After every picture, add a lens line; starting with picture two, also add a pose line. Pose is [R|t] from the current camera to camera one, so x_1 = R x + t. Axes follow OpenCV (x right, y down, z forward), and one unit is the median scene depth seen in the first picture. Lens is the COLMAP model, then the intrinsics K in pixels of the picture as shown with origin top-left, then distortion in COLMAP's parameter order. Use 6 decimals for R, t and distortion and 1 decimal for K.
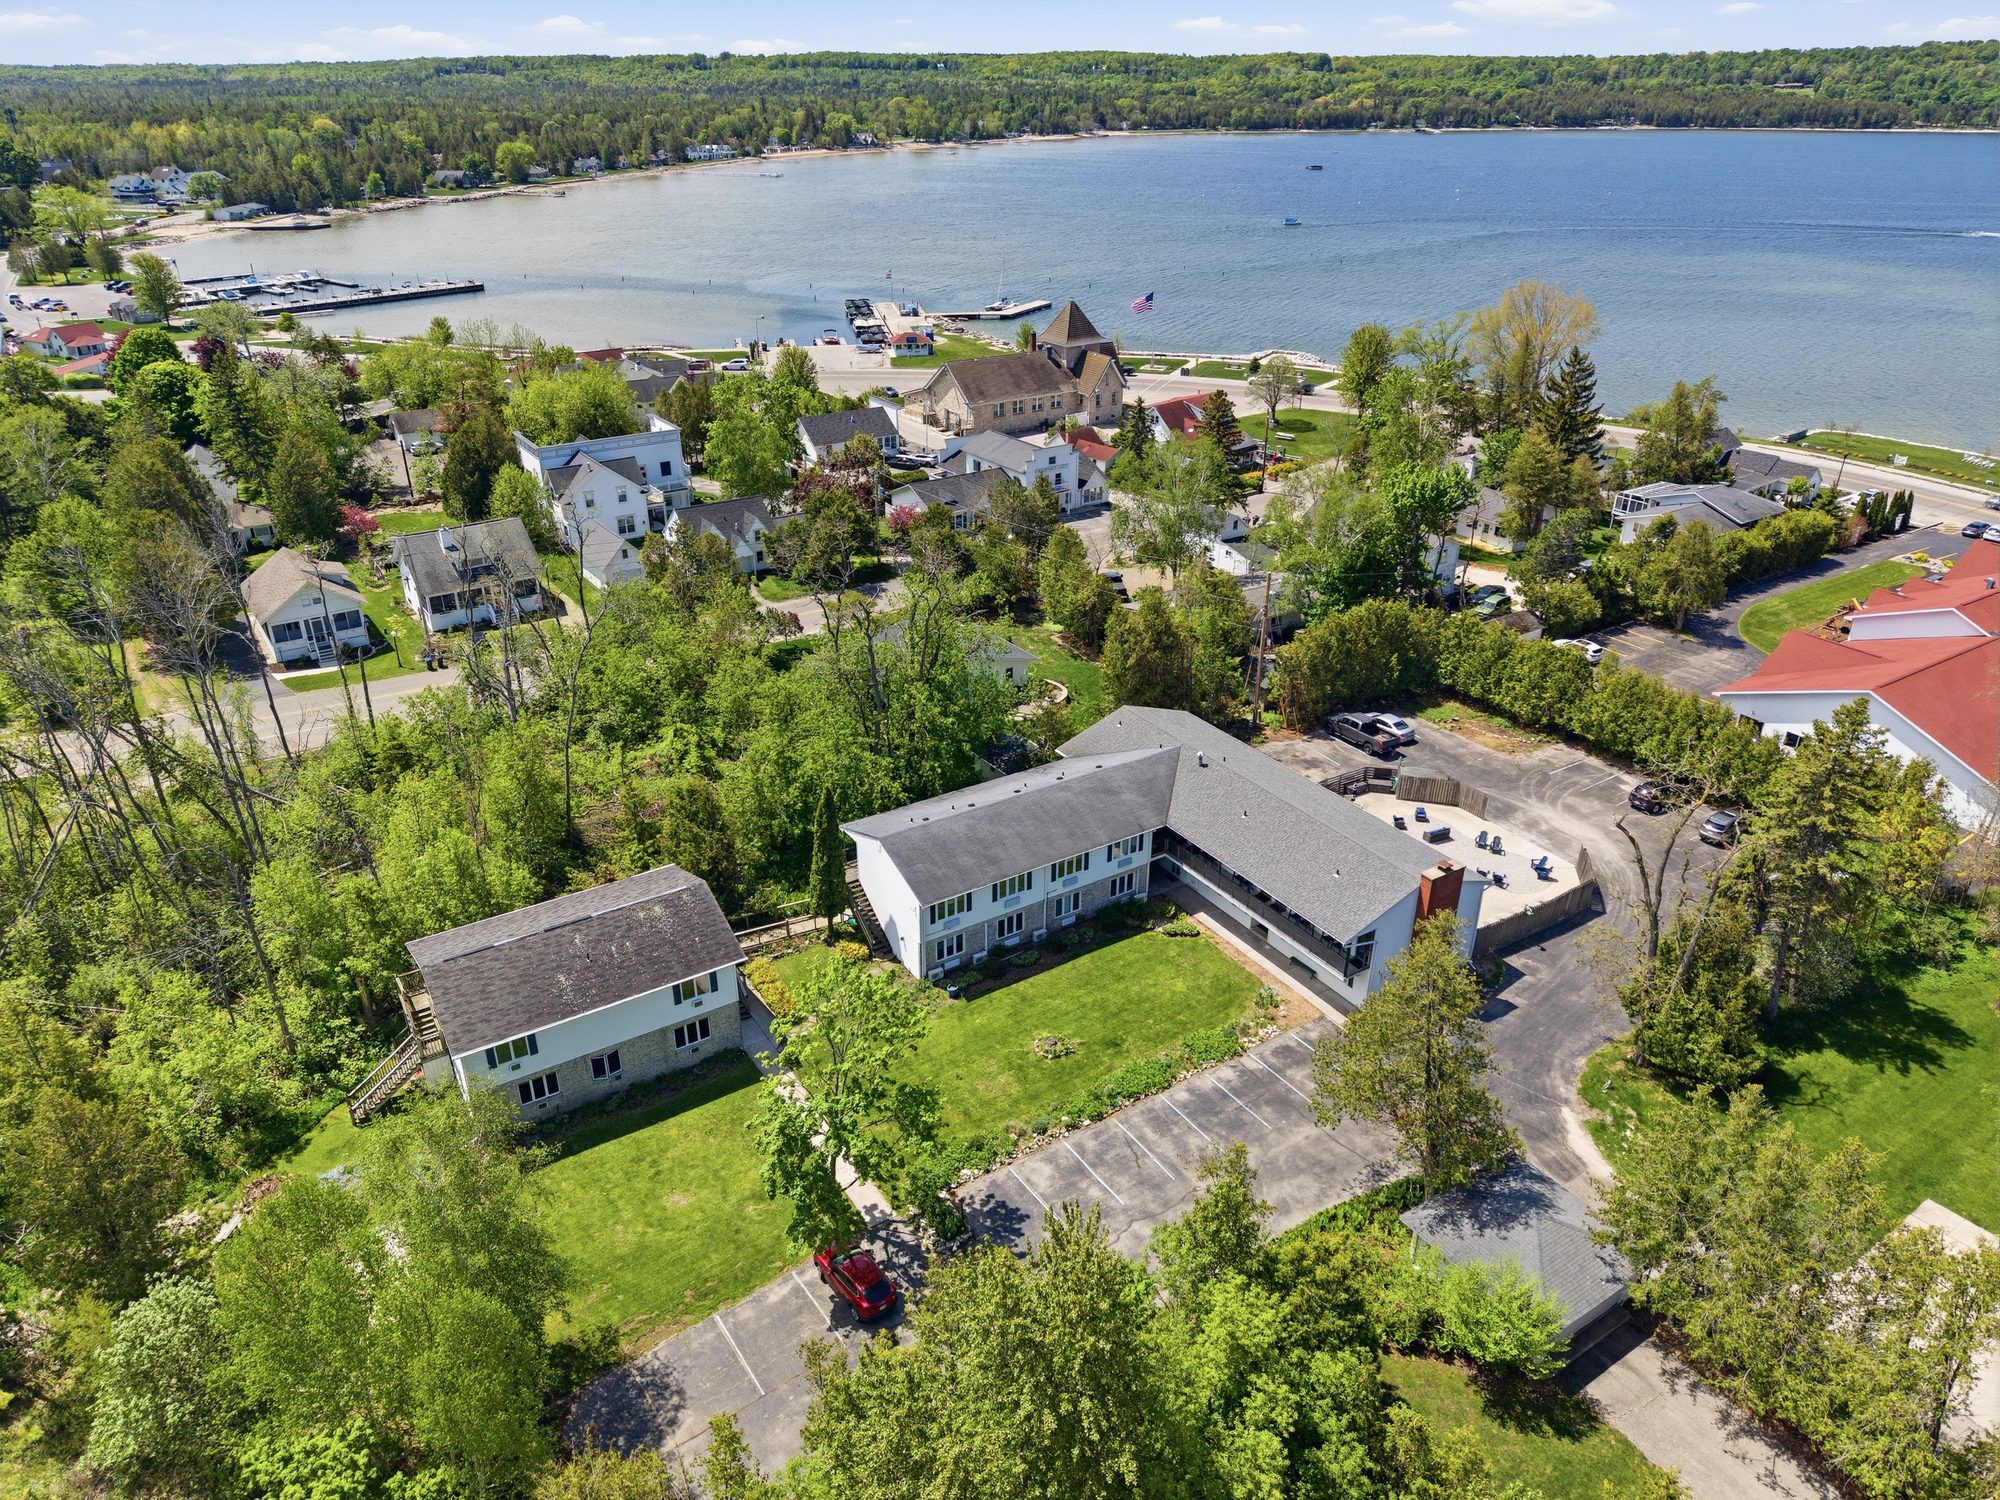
lens RADIAL K [[1332.5, 0, 1000.0], [0, 1332.5, 750.0], [0, 0, 1]] dist [0.028553, -0.021971]
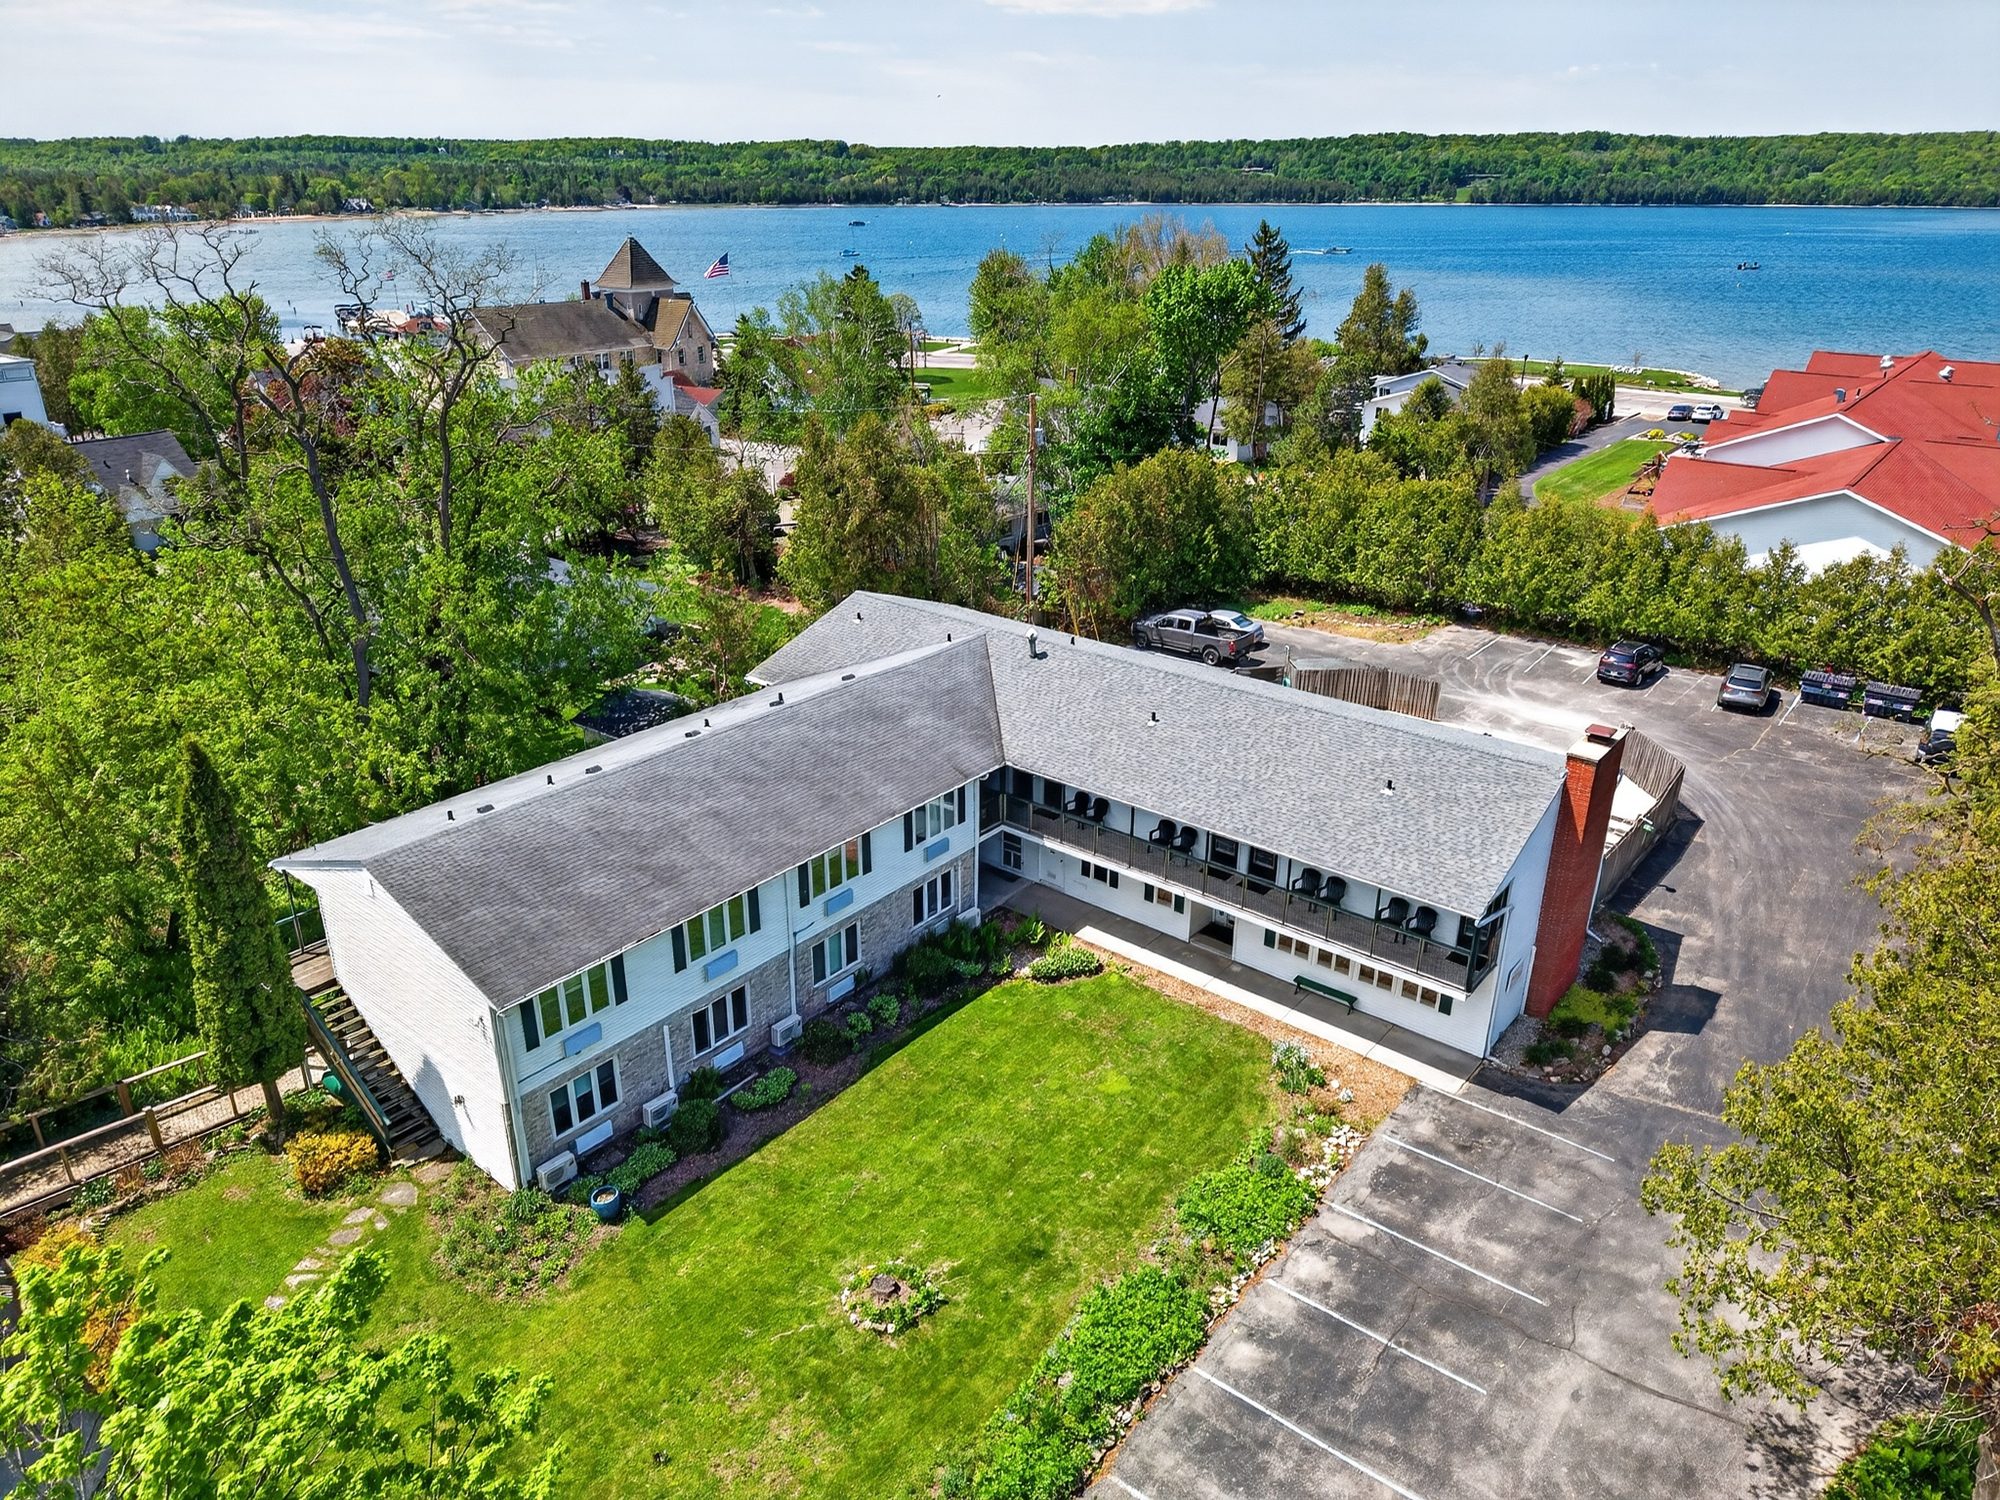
lens RADIAL K [[1336.6, 0, 997.8], [0, 1336.6, 751.3], [0, 0, 1]] dist [0.022783, -0.021298]
pose [[0.948549, -0.122970, 0.291776, -0.009053], [0.141564, 0.988977, -0.043408, 0.029175], [-0.283222, 0.082479, 0.955501, 0.207258]]
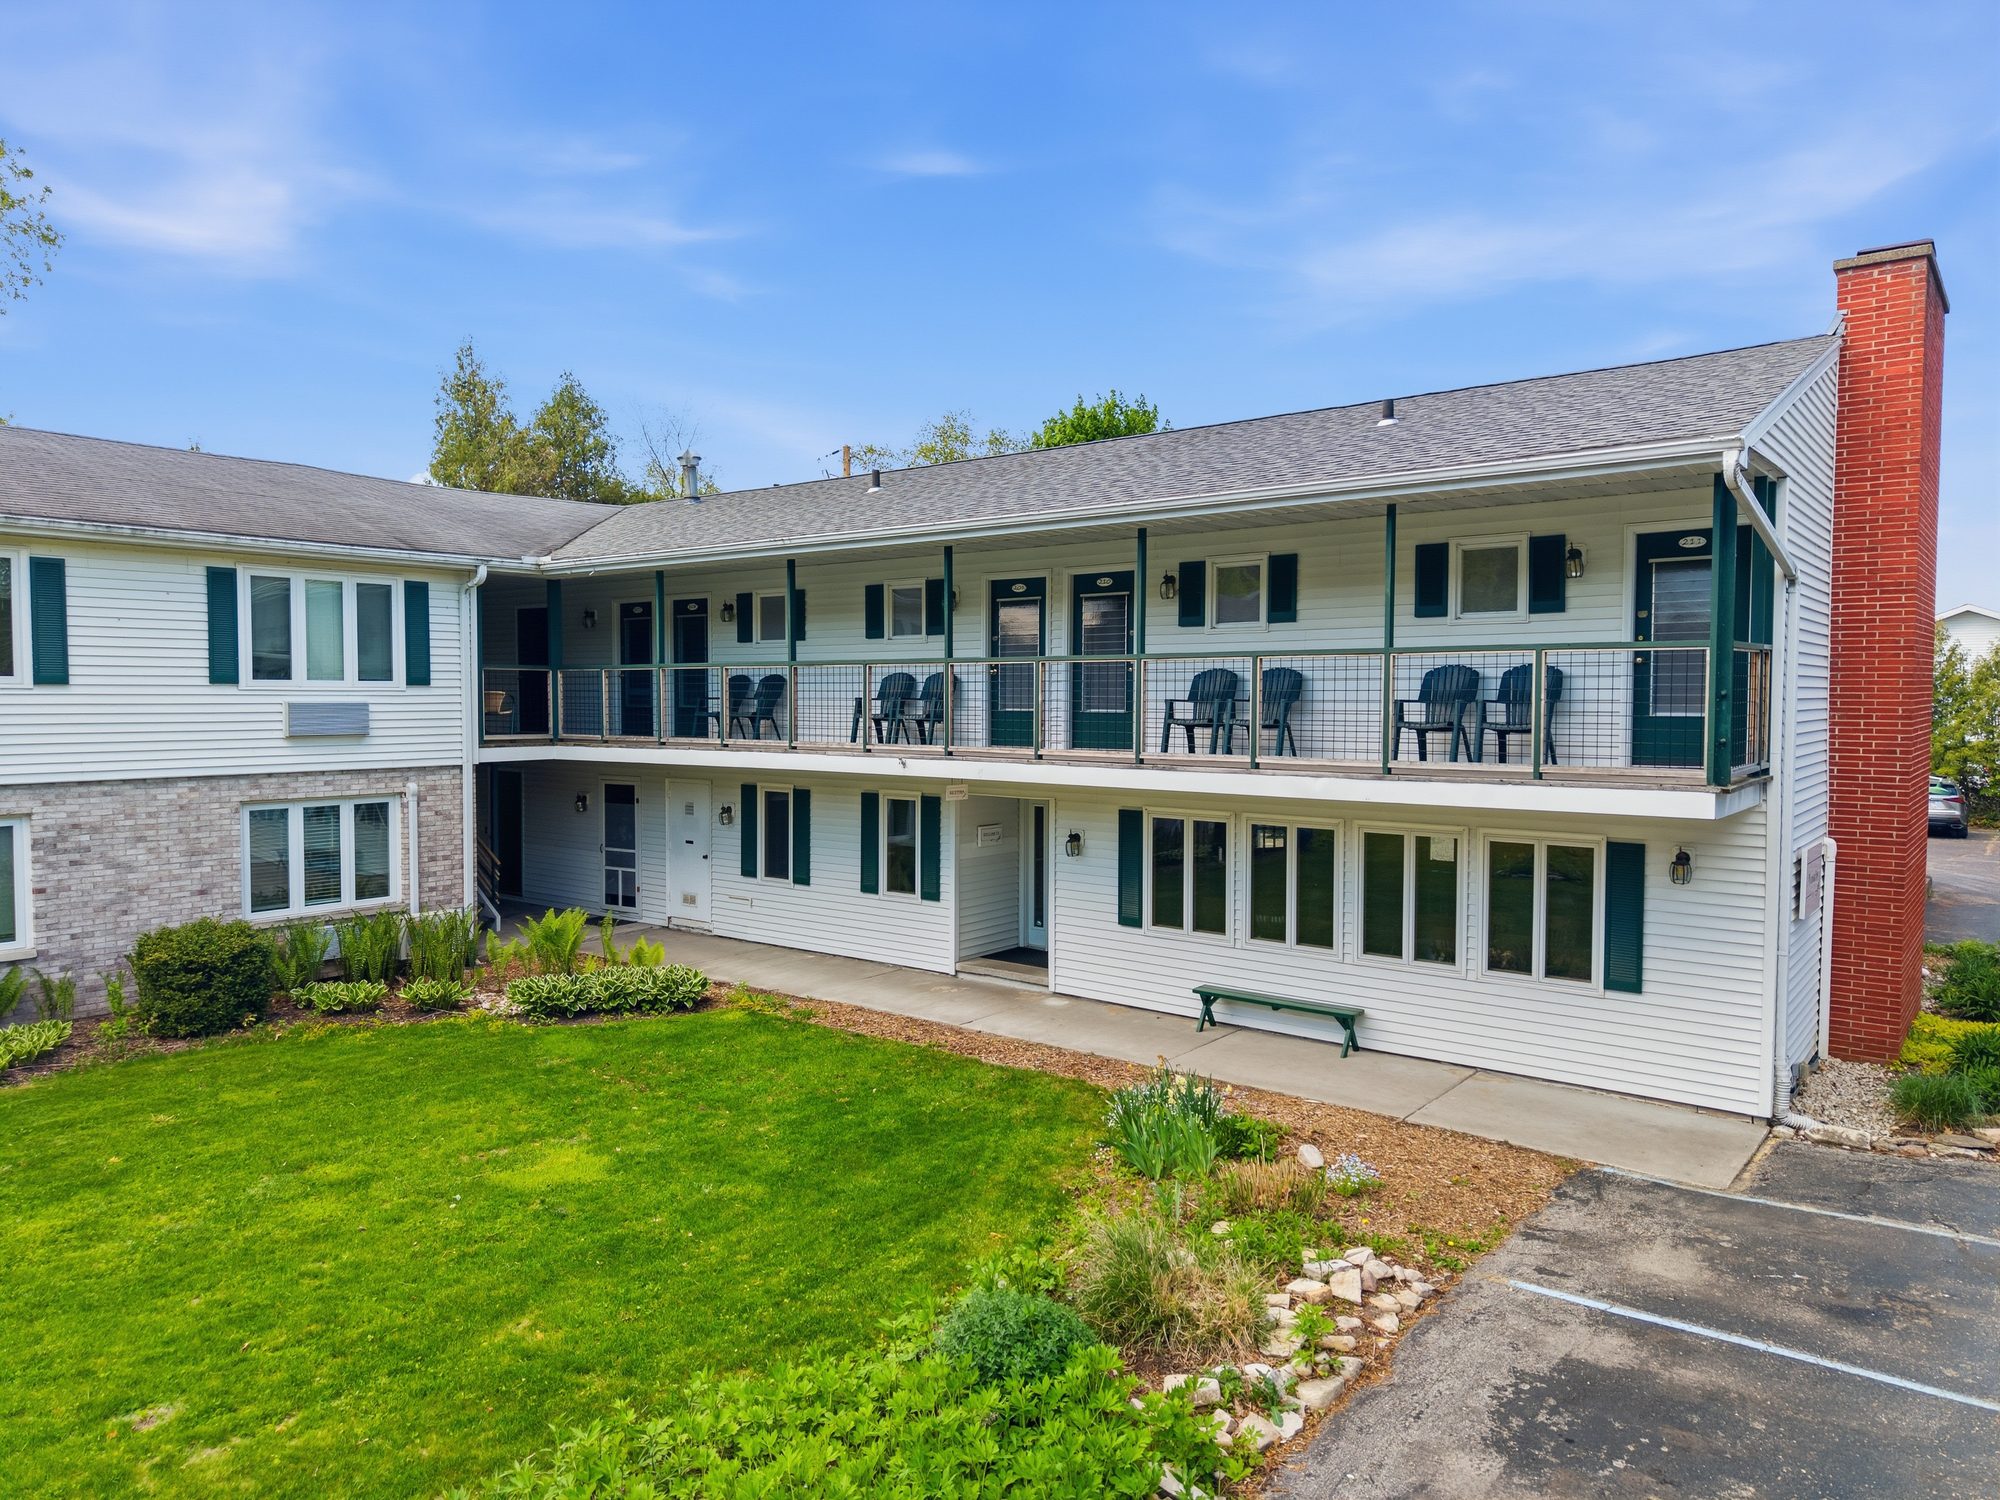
lens RADIAL K [[1343.5, 0, 1001.3], [0, 1343.5, 753.9], [0, 0, 1]] dist [0.067077, -0.069090]
pose [[0.943024, -0.014297, 0.332417, 0.049081], [0.150748, 0.909010, -0.388556, 0.074080], [-0.296615, 0.416528, 0.859374, 0.315932]]
